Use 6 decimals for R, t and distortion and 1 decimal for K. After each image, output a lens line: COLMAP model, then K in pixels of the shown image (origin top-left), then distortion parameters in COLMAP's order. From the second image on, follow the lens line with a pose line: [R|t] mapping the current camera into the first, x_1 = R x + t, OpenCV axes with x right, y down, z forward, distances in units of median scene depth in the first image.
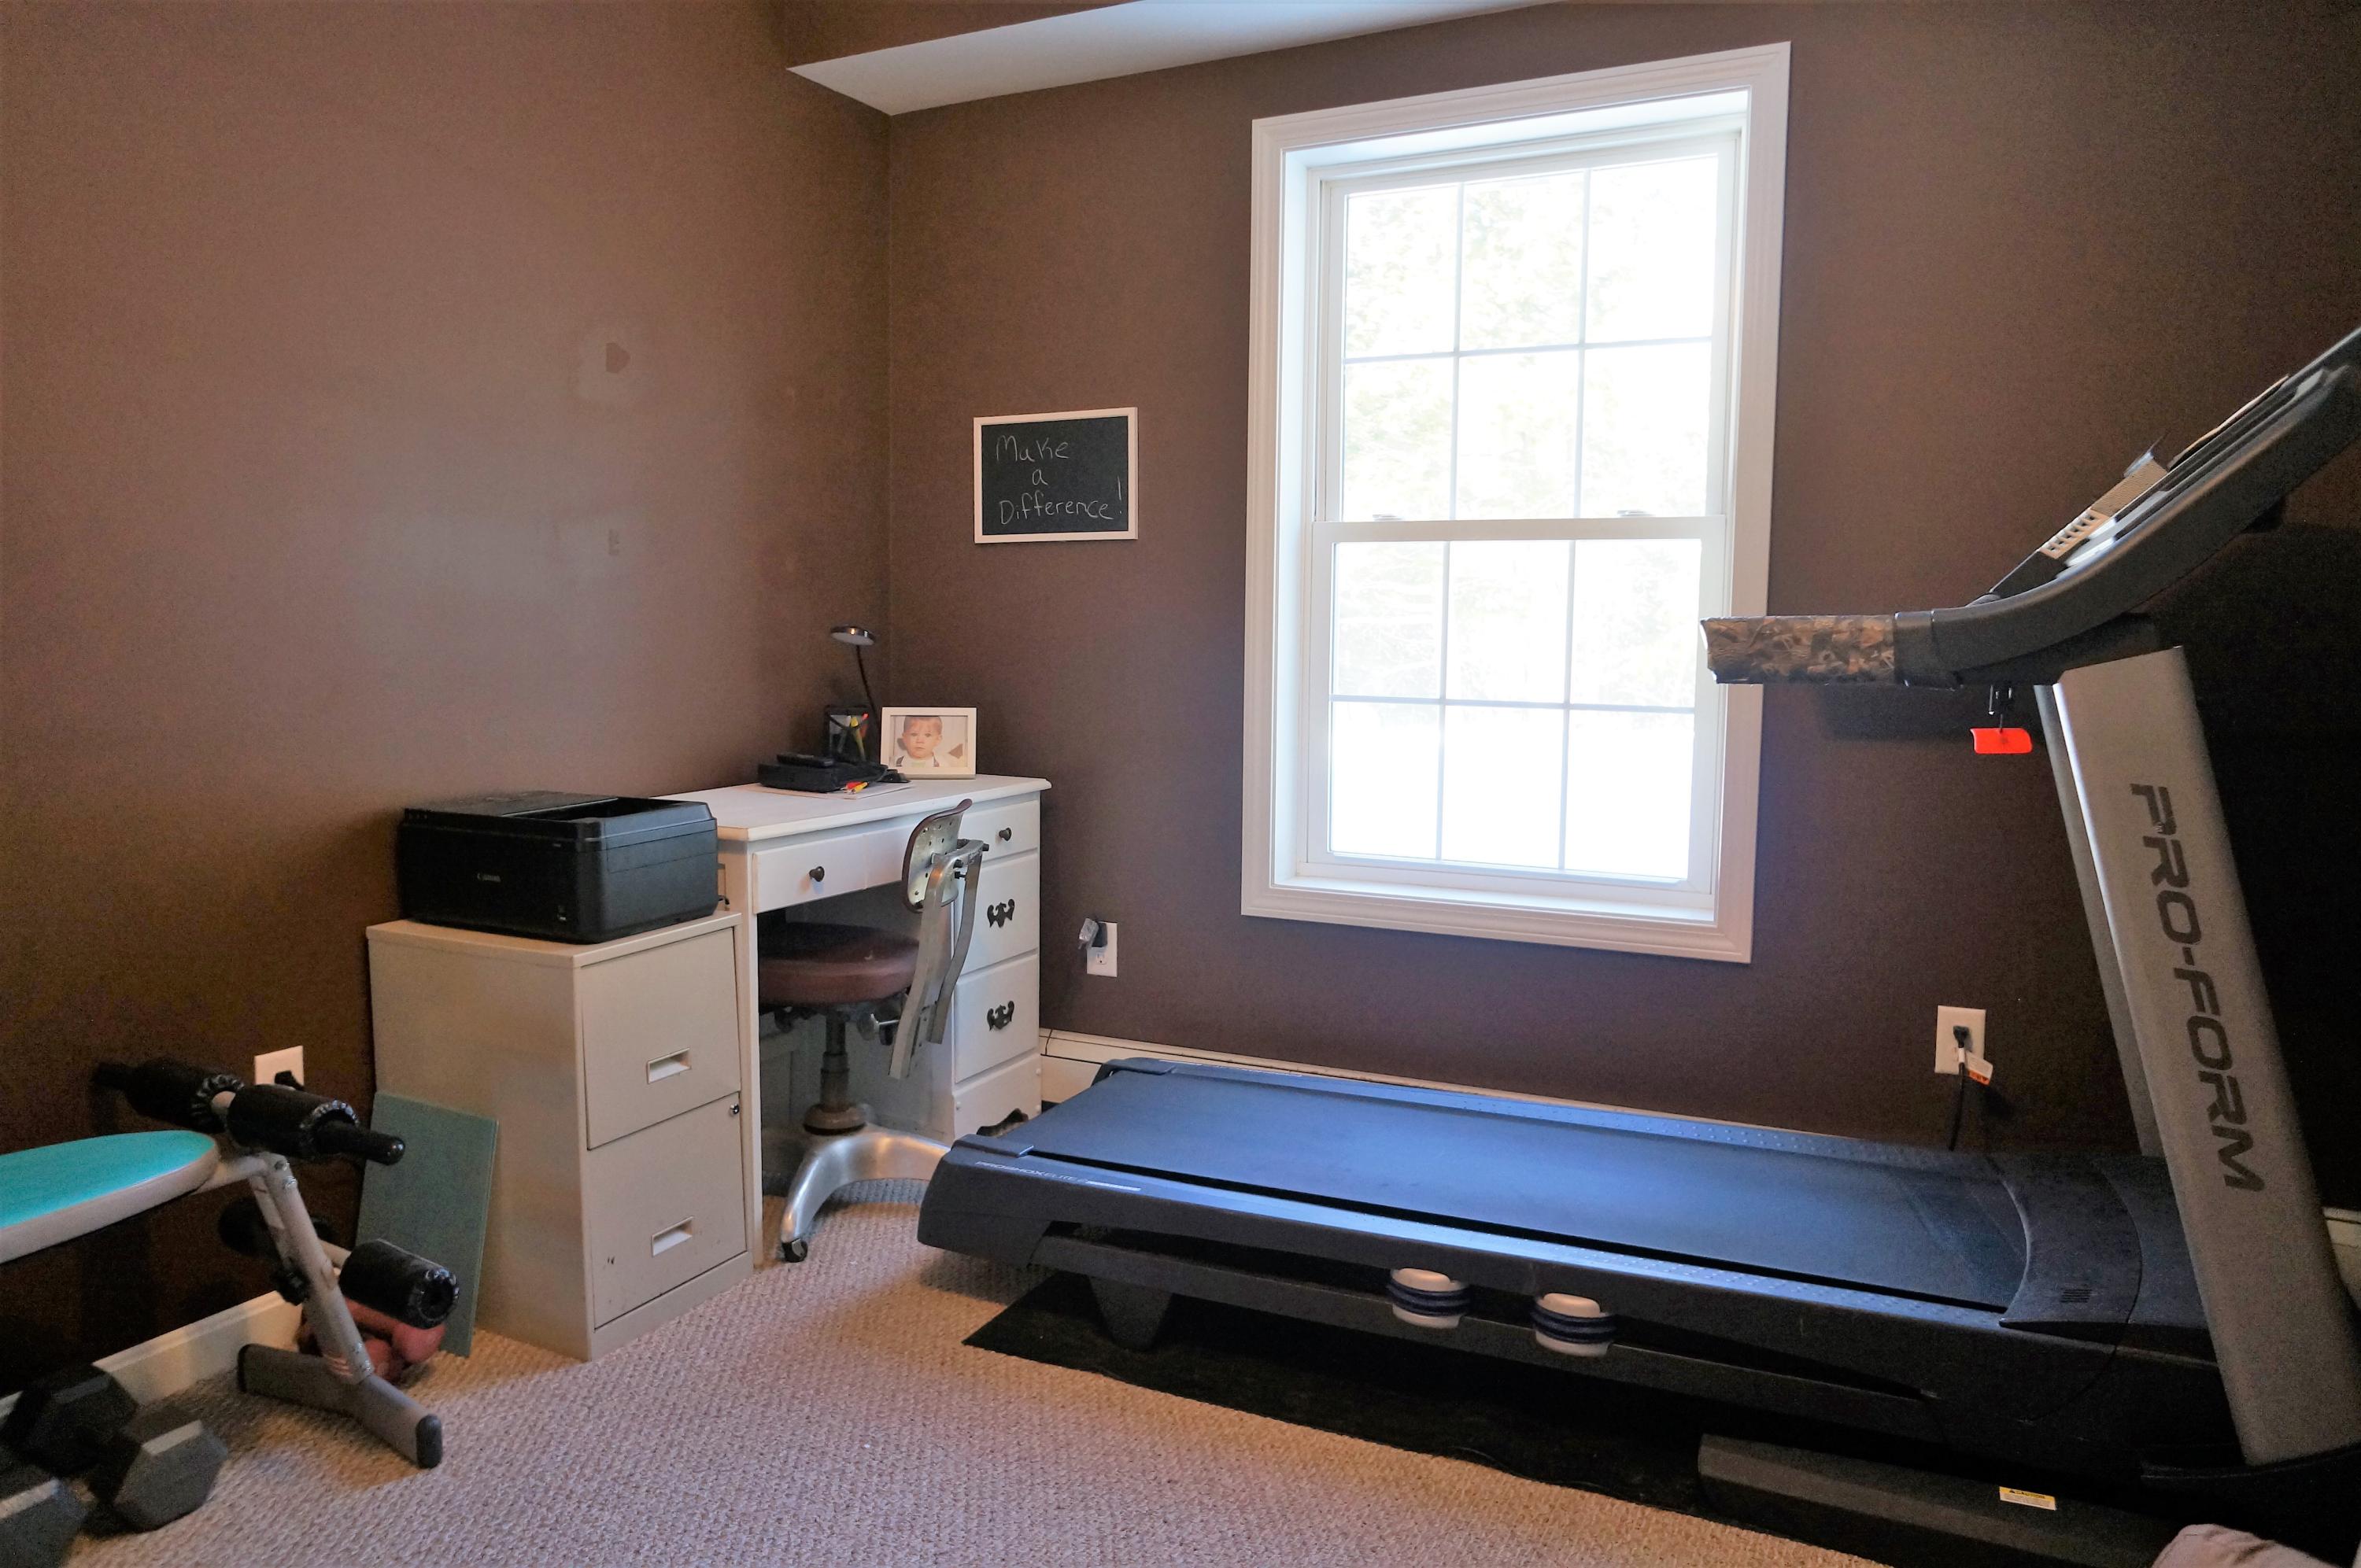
lens RADIAL K [[1606.2, 0, 1175.3], [0, 1606.2, 792.9], [0, 0, 1]] dist [-0.028316, 0.034835]
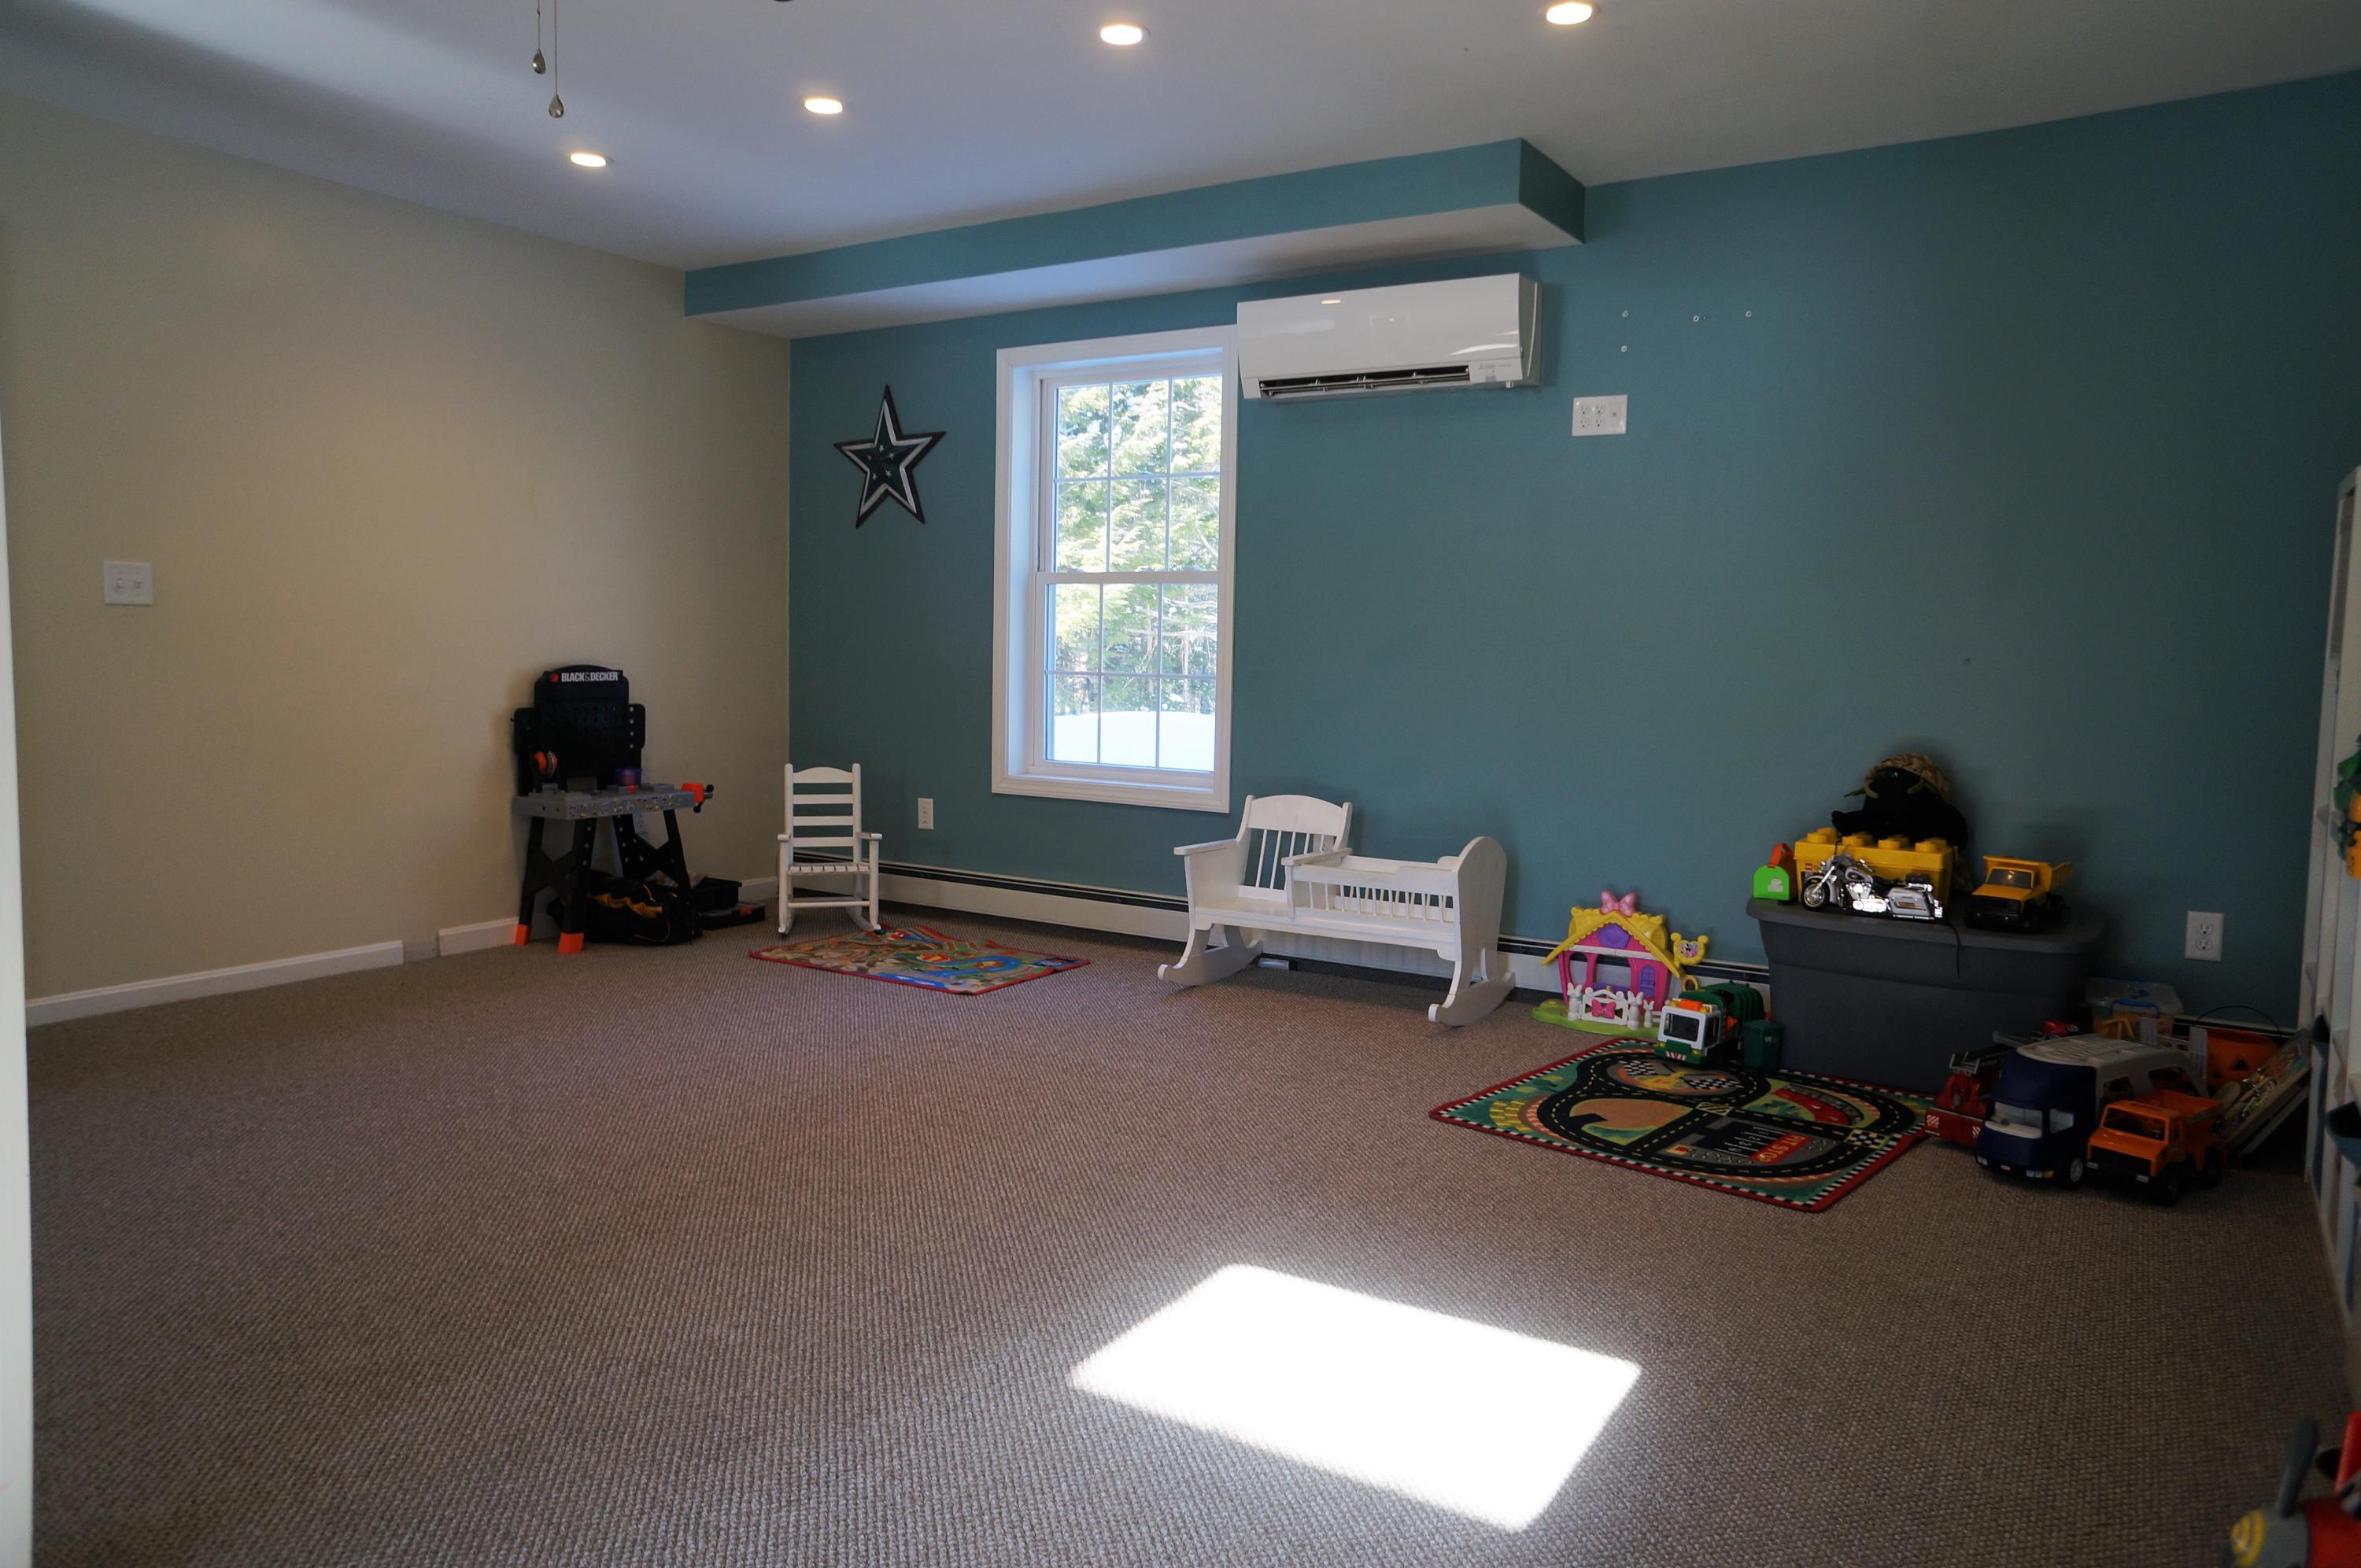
lens RADIAL K [[1606.2, 0, 1177.8], [0, 1606.2, 796.1], [0, 0, 1]] dist [-0.028316, 0.034835]
pose [[0.994972, 0.012472, -0.099376, 0.437779], [-0.011916, 0.999910, 0.006182, 0.068090], [0.099444, -0.004967, 0.995031, -0.781826]]
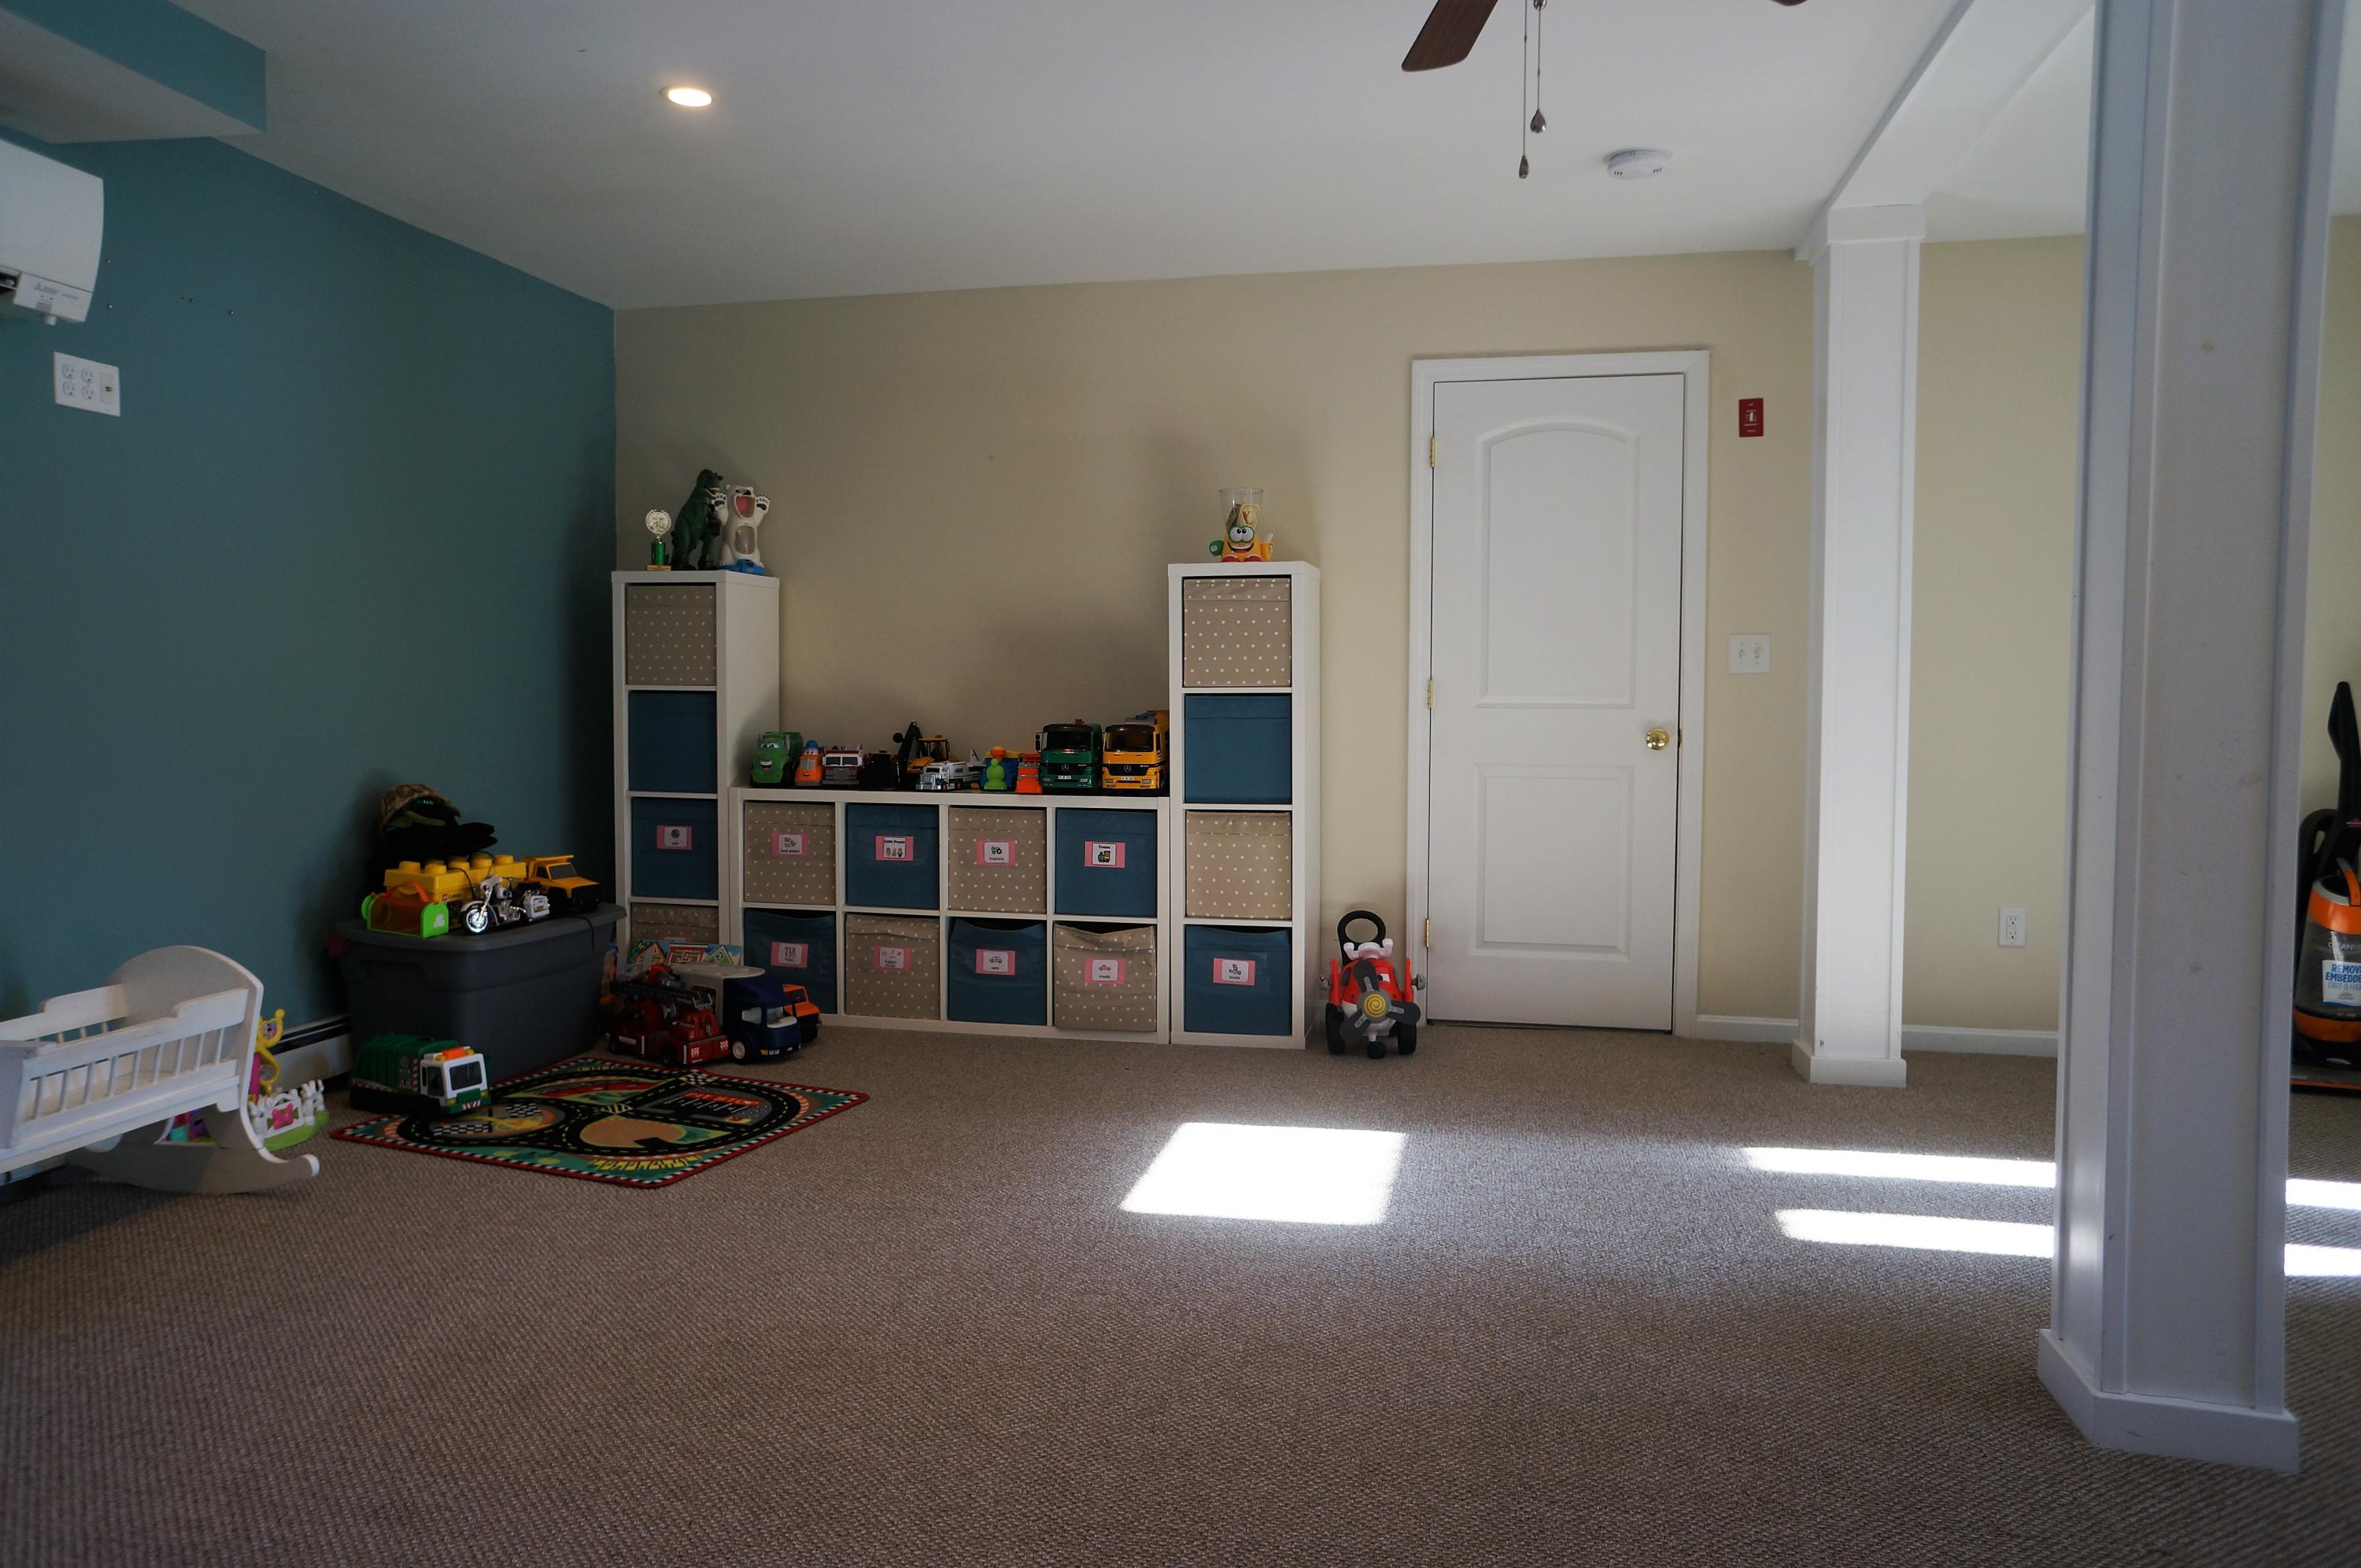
lens RADIAL K [[1606.2, 0, 1172.2], [0, 1606.2, 797.2], [0, 0, 1]] dist [-0.028316, 0.034835]
pose [[-0.250031, -0.082422, 0.964723, -0.605981], [0.078367, 0.991379, 0.105010, -0.046847], [-0.965061, 0.101858, -0.241416, 0.274161]]
